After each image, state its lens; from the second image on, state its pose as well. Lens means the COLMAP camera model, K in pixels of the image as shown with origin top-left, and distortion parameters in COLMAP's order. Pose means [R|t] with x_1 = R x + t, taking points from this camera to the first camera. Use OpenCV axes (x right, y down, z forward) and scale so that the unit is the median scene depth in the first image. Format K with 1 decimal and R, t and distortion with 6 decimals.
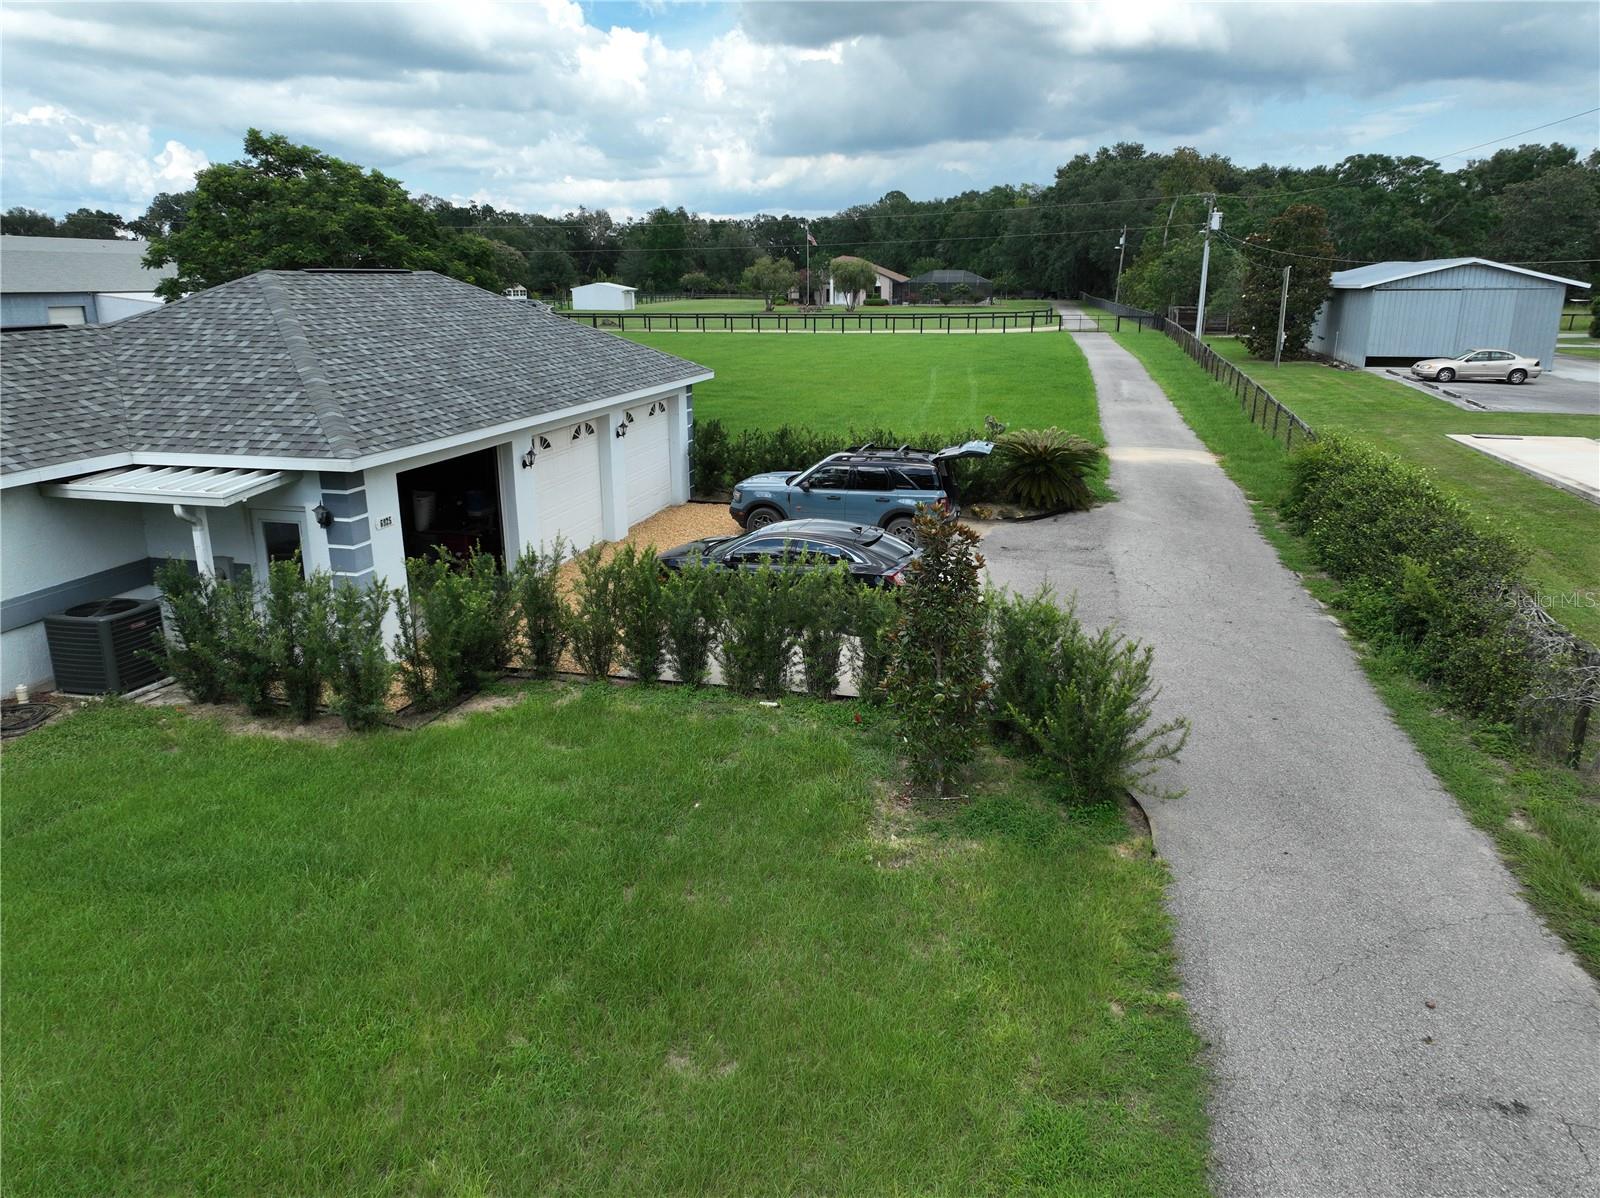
lens RADIAL K [[1131.5, 0, 807.2], [0, 1131.5, 596.3], [0, 0, 1]] dist [-0.003670, 0.026865]
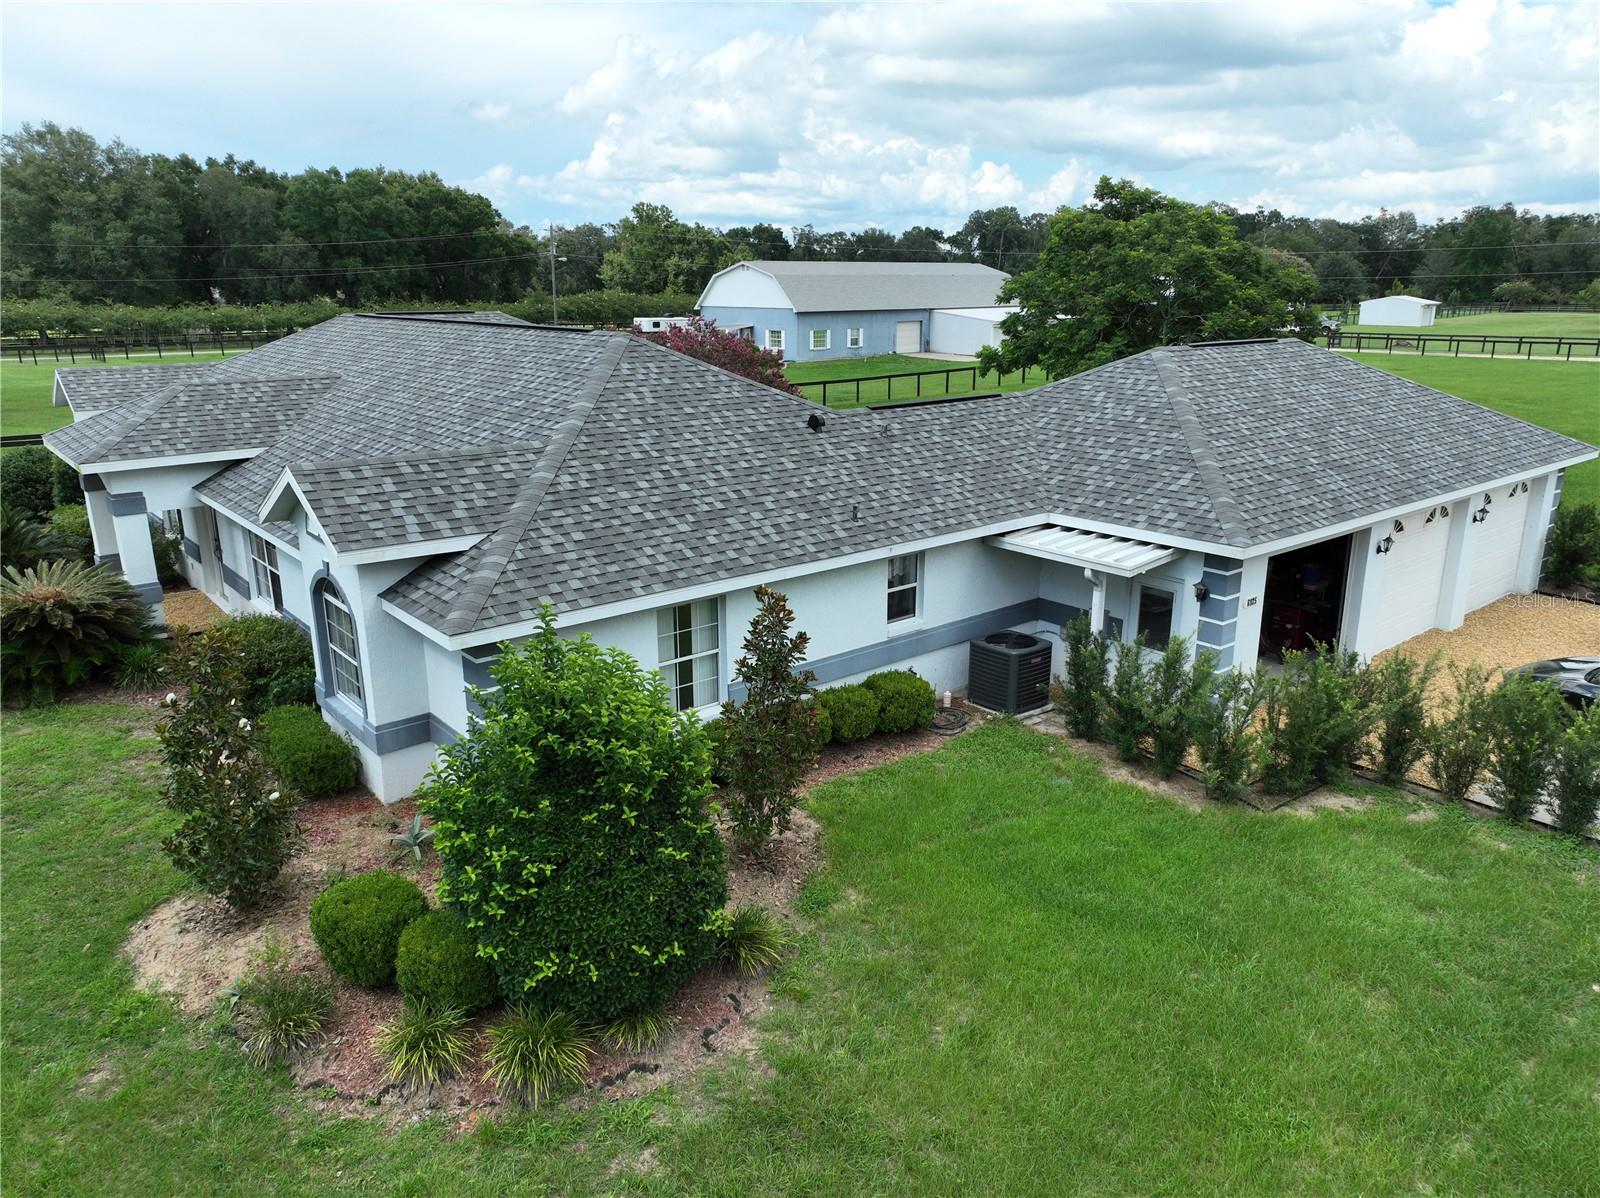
lens RADIAL K [[1131.5, 0, 807.2], [0, 1131.5, 596.3], [0, 0, 1]] dist [-0.003670, 0.026865]
pose [[0.808751, 0.159858, -0.566010, -0.107269], [-0.160893, 0.985778, 0.048519, -0.054303], [0.565717, 0.051828, 0.822969, -0.112245]]
